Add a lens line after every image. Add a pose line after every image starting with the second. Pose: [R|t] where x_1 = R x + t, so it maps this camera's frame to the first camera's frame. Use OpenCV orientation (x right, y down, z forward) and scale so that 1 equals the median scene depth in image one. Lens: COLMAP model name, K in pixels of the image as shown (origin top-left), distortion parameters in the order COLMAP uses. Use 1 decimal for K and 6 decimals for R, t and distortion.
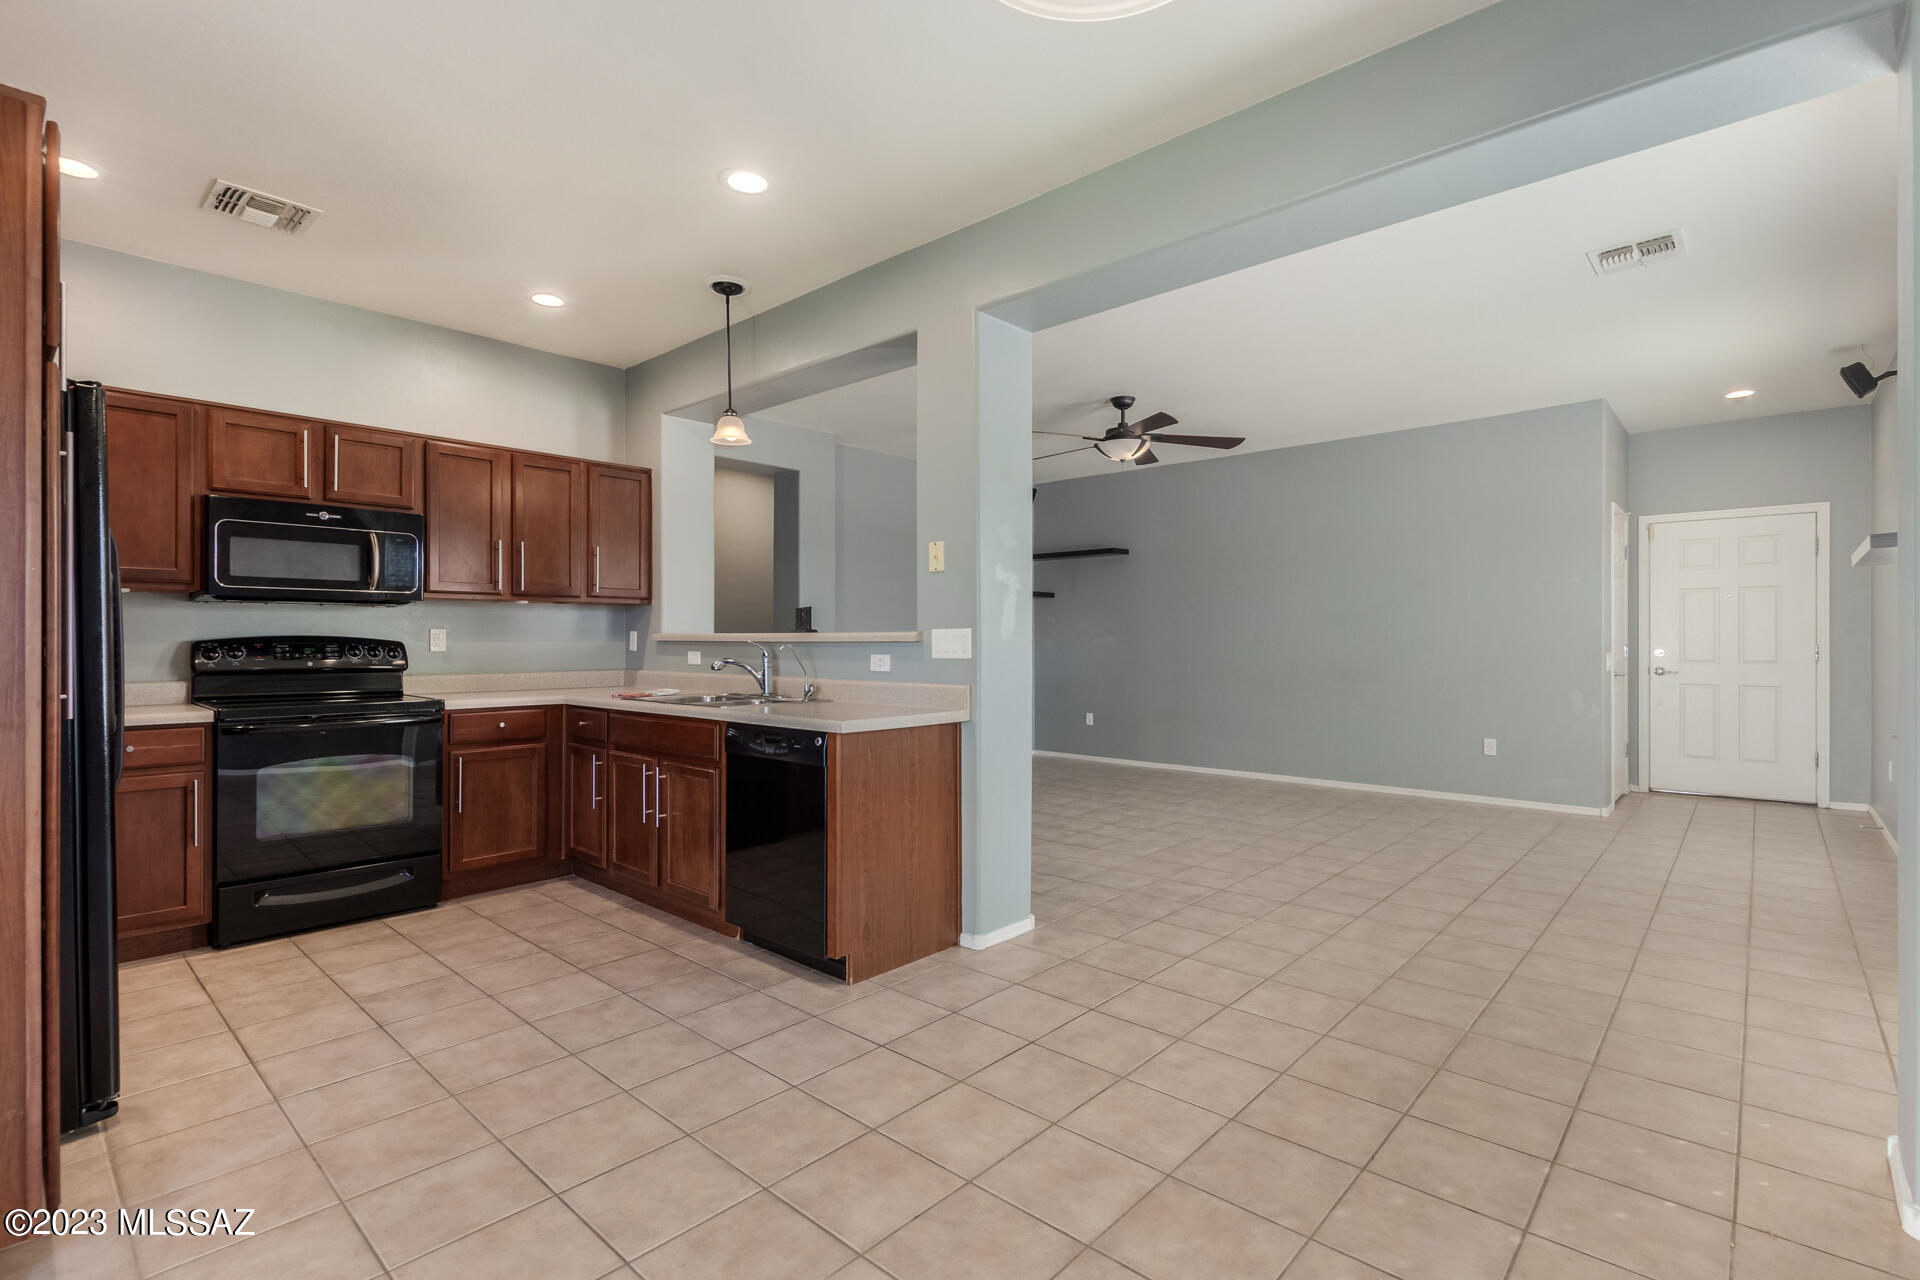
lens RADIAL K [[891.2, 0, 965.7], [0, 891.2, 639.9], [0, 0, 1]] dist [0.000631, 0.000107]
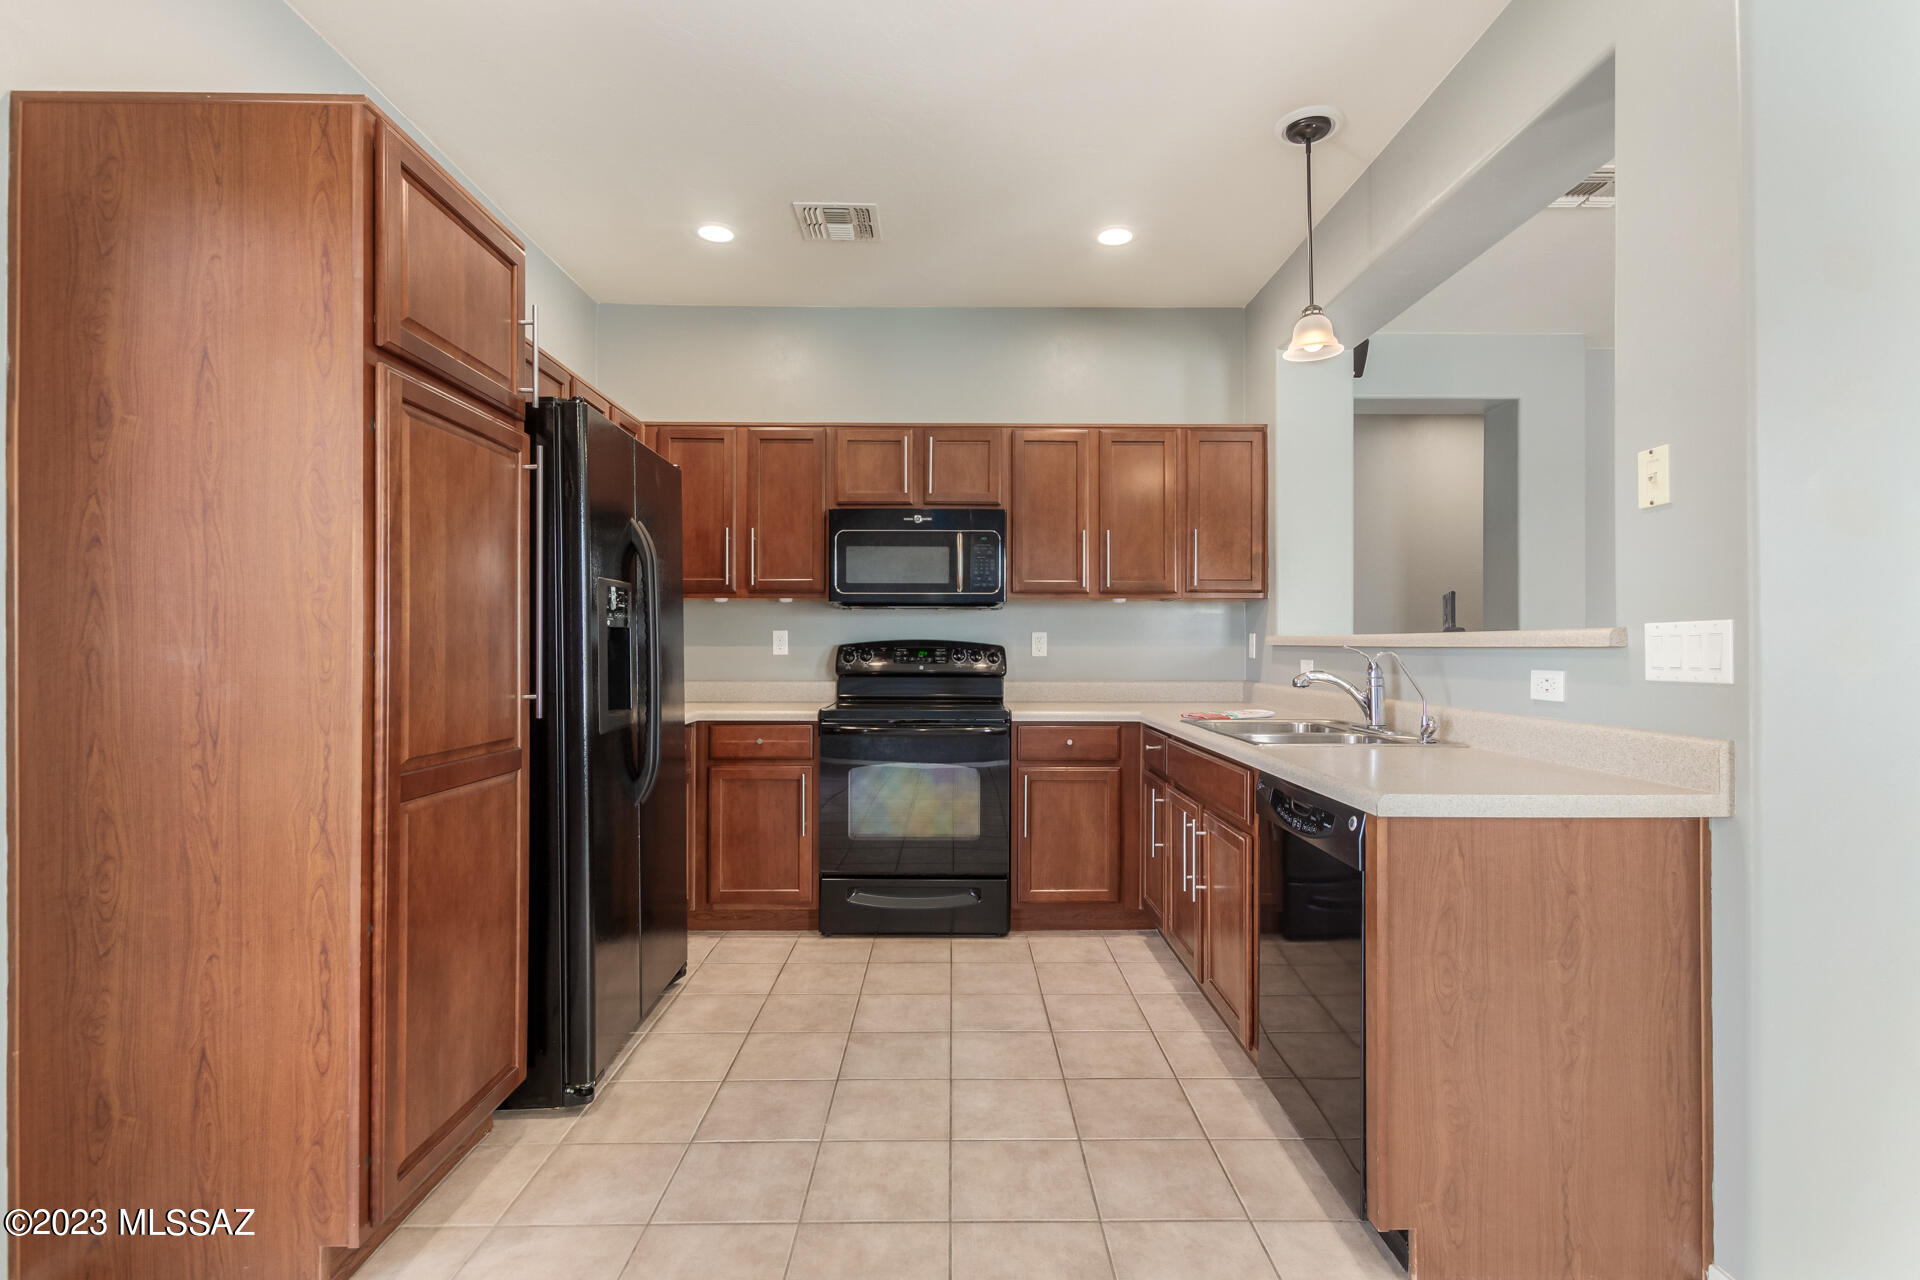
lens RADIAL K [[933.6, 0, 960.0], [0, 933.6, 640.0], [0, 0, 1]] dist [0.001425, 0.000140]
pose [[0.685151, -0.002554, -0.728397, 0.073995], [-0.001011, 0.999990, -0.004456, 0.000429], [0.728400, 0.003789, 0.685141, 0.323952]]
